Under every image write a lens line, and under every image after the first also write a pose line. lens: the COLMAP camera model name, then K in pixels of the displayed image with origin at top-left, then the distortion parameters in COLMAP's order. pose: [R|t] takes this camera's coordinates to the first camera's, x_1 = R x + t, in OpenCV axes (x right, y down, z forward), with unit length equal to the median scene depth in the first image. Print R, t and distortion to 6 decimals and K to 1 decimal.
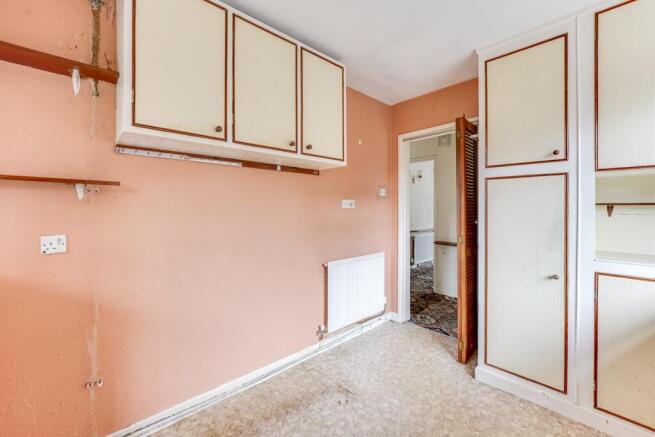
lens RADIAL K [[276.6, 0, 333.8], [0, 276.6, 208.5], [0, 0, 1]] dist [-0.008952, -0.000068]
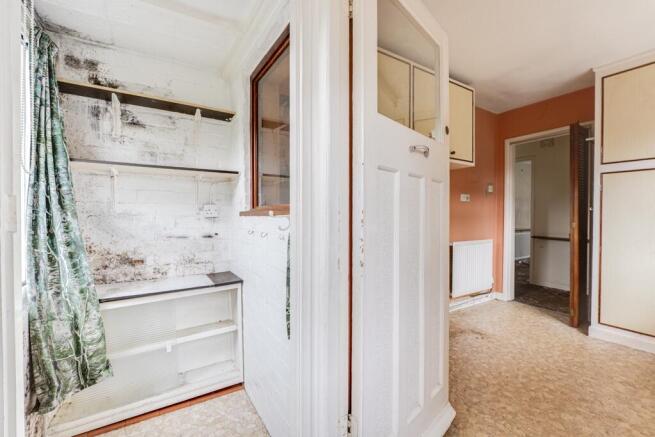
lens RADIAL K [[284.1, 0, 327.5], [0, 284.1, 218.5], [0, 0, 1]] dist [-0.003075, -0.000156]
pose [[0.980146, 0.006979, -0.198154, -0.335774], [-0.005215, 0.999942, 0.009419, 0.075264], [0.198208, -0.008198, 0.980126, -0.410496]]
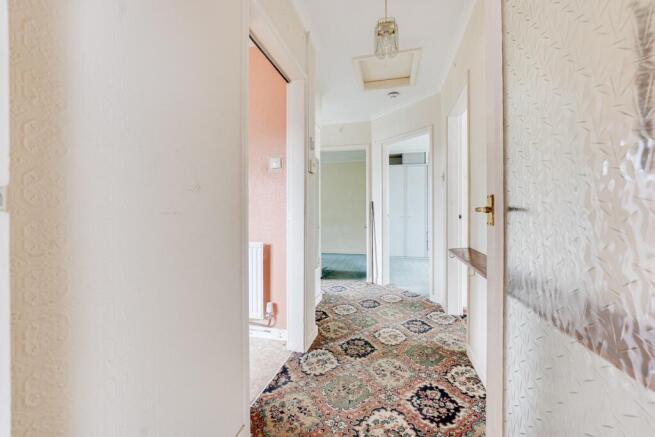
lens RADIAL K [[284.1, 0, 327.5], [0, 284.1, 218.5], [0, 0, 1]] dist [-0.003075, -0.000156]
pose [[0.528028, 0.002794, -0.849223, 1.142577], [-0.000505, 0.999995, 0.002977, 0.117376], [0.849227, -0.001143, 0.528027, 0.930250]]
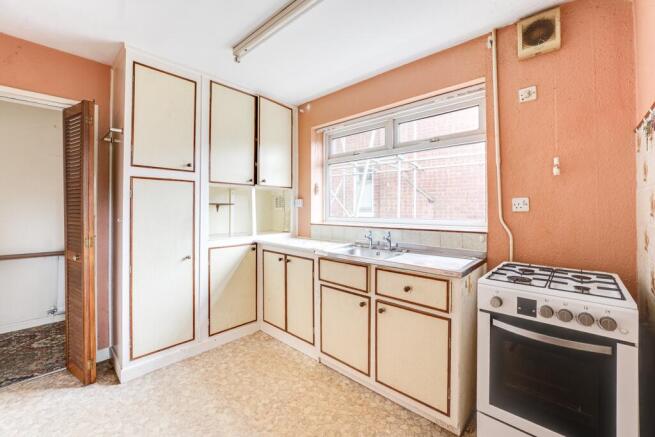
lens RADIAL K [[269.7, 0, 325.2], [0, 269.7, 206.2], [0, 0, 1]] dist [-0.009195, 0.000068]
pose [[-0.054028, 0.006085, 0.998521, -0.399222], [-0.002098, 0.999979, -0.006207, 0.003693], [-0.998537, -0.002431, -0.054014, 0.292951]]
